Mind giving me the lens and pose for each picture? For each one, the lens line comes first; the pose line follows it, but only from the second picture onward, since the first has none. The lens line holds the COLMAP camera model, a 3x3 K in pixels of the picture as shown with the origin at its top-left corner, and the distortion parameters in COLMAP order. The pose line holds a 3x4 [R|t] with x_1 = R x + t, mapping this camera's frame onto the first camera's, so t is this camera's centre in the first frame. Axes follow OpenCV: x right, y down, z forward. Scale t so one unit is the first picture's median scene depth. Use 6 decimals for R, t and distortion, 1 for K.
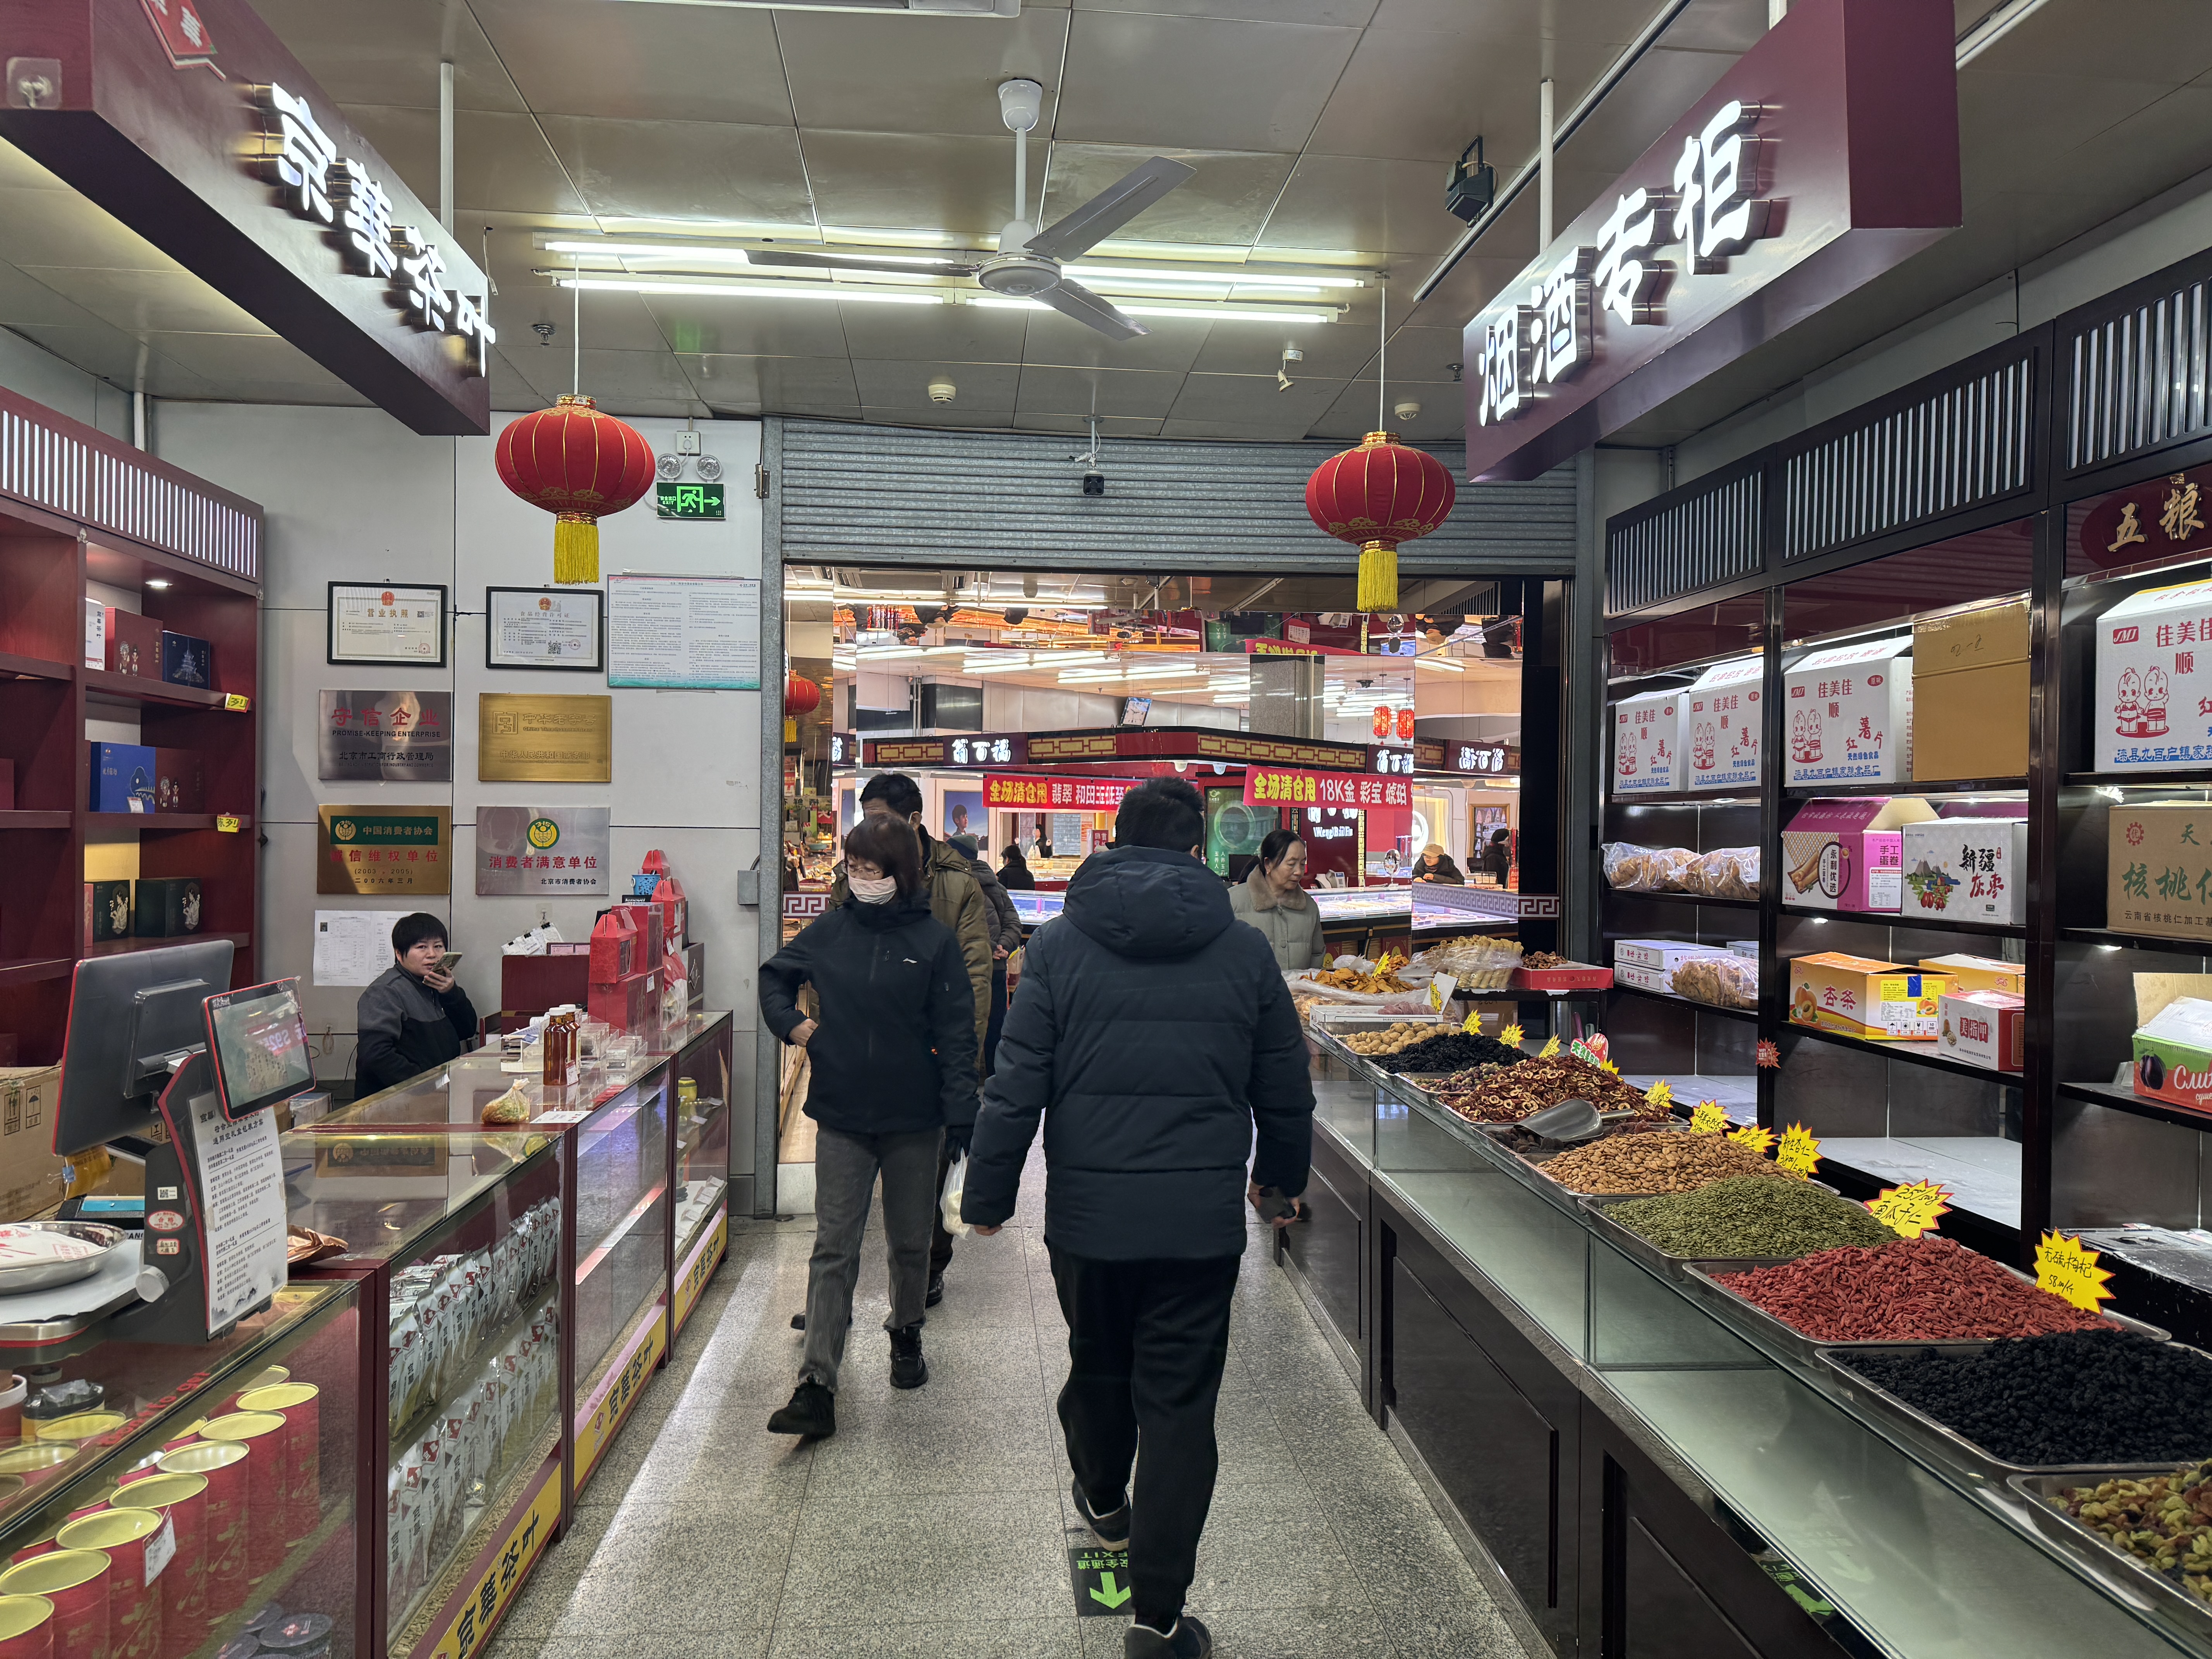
lens RADIAL K [[1560.4, 0, 1108.1], [0, 1560.4, 840.1], [0, 0, 1]] dist [0.047947, -0.058245]
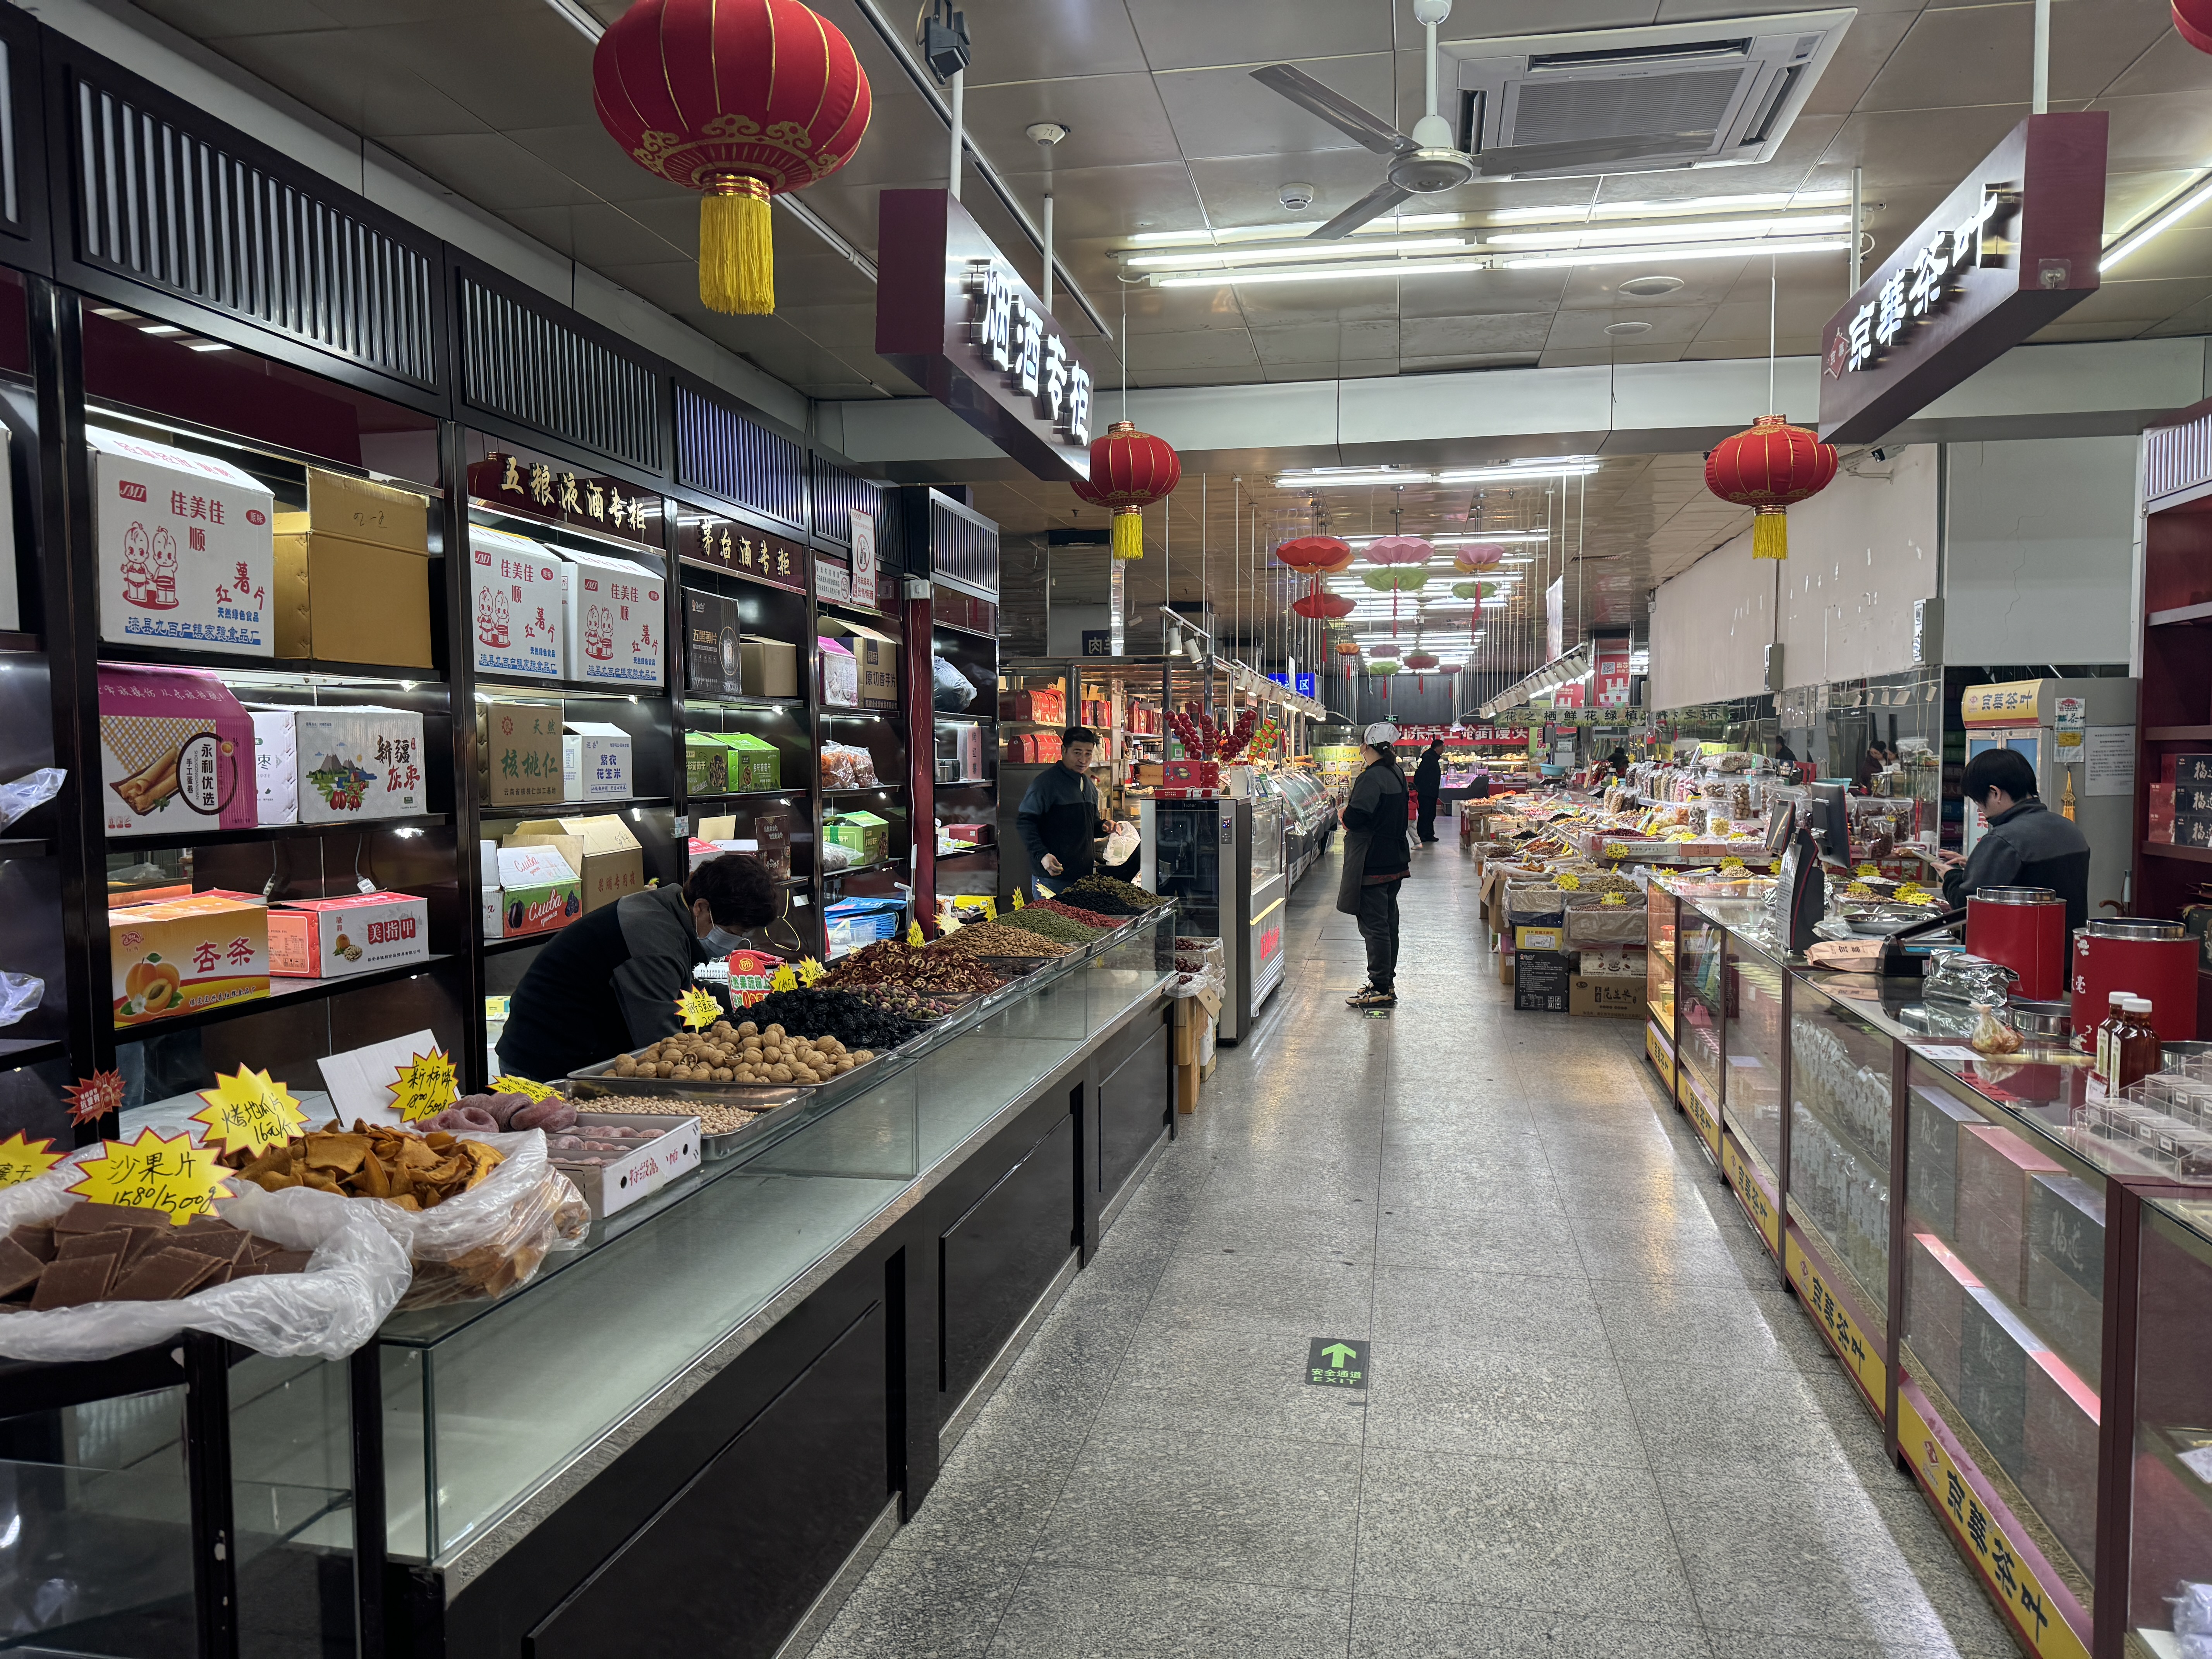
lens RADIAL K [[1560.4, 0, 1120.8], [0, 1560.4, 833.3], [0, 0, 1]] dist [0.047947, -0.058245]
pose [[-0.960818, -0.021371, 0.276356, -0.129205], [-0.003620, 0.997906, 0.064583, -0.001067], [-0.277157, 0.061052, -0.958883, 1.731758]]
